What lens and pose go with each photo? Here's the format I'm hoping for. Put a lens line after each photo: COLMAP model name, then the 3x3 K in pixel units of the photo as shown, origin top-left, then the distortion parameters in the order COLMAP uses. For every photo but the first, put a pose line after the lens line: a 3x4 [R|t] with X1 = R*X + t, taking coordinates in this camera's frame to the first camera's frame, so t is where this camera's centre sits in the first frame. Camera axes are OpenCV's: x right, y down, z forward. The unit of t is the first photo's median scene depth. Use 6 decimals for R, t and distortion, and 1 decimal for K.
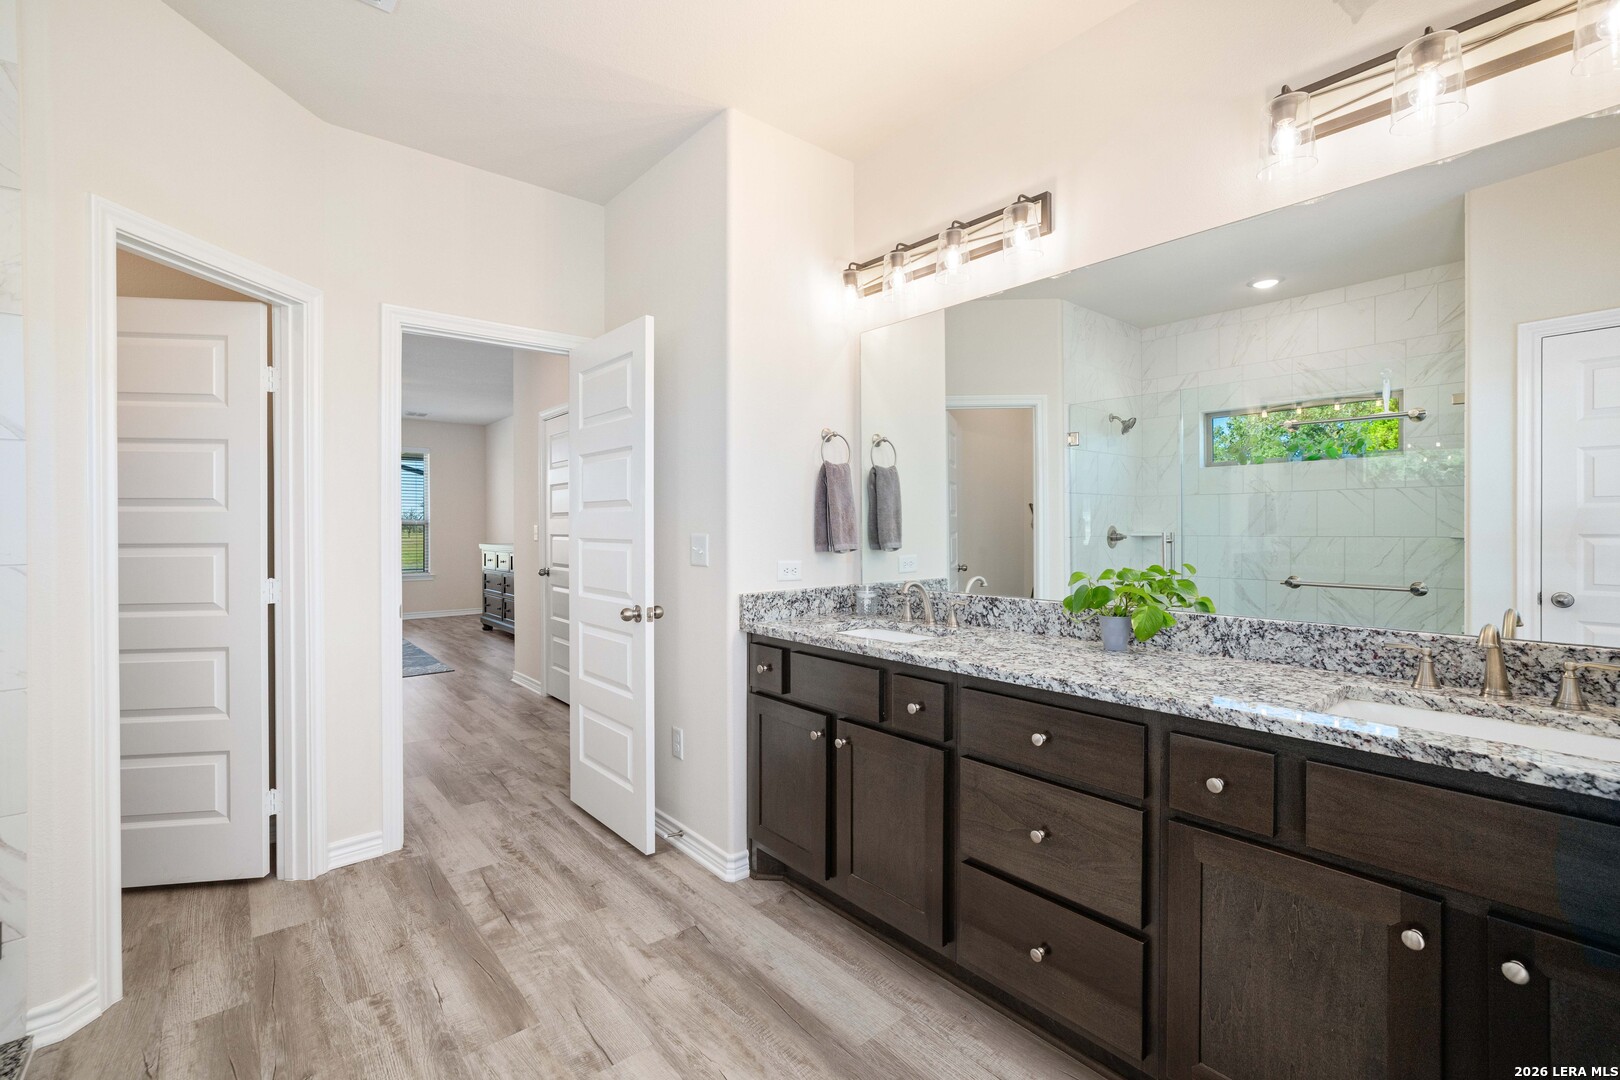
lens RADIAL K [[707.6, 0, 824.4], [0, 707.6, 530.9], [0, 0, 1]] dist [-0.005842, 0.005918]
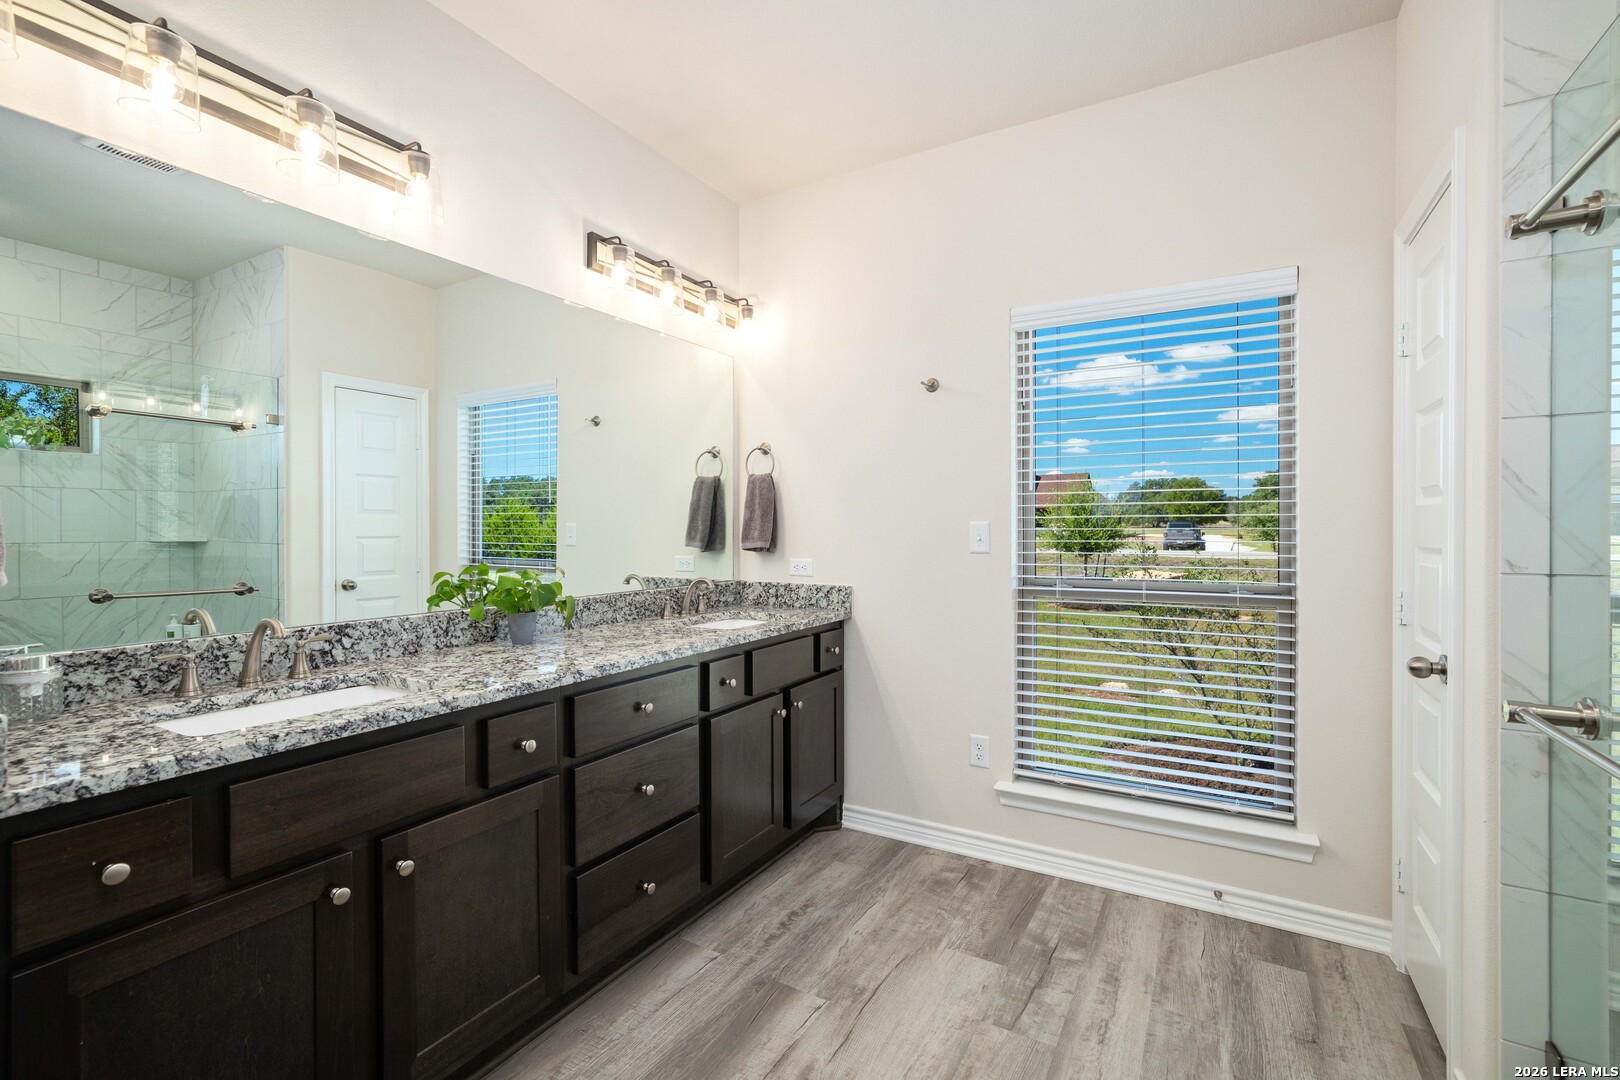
lens RADIAL K [[707.6, 0, 824.5], [0, 707.6, 536.4], [0, 0, 1]] dist [-0.005842, 0.005918]
pose [[-0.325901, -0.008840, 0.945362, -0.688930], [0.004164, 0.999933, 0.010786, -0.005115], [-0.945395, 0.007452, -0.325843, 0.826394]]
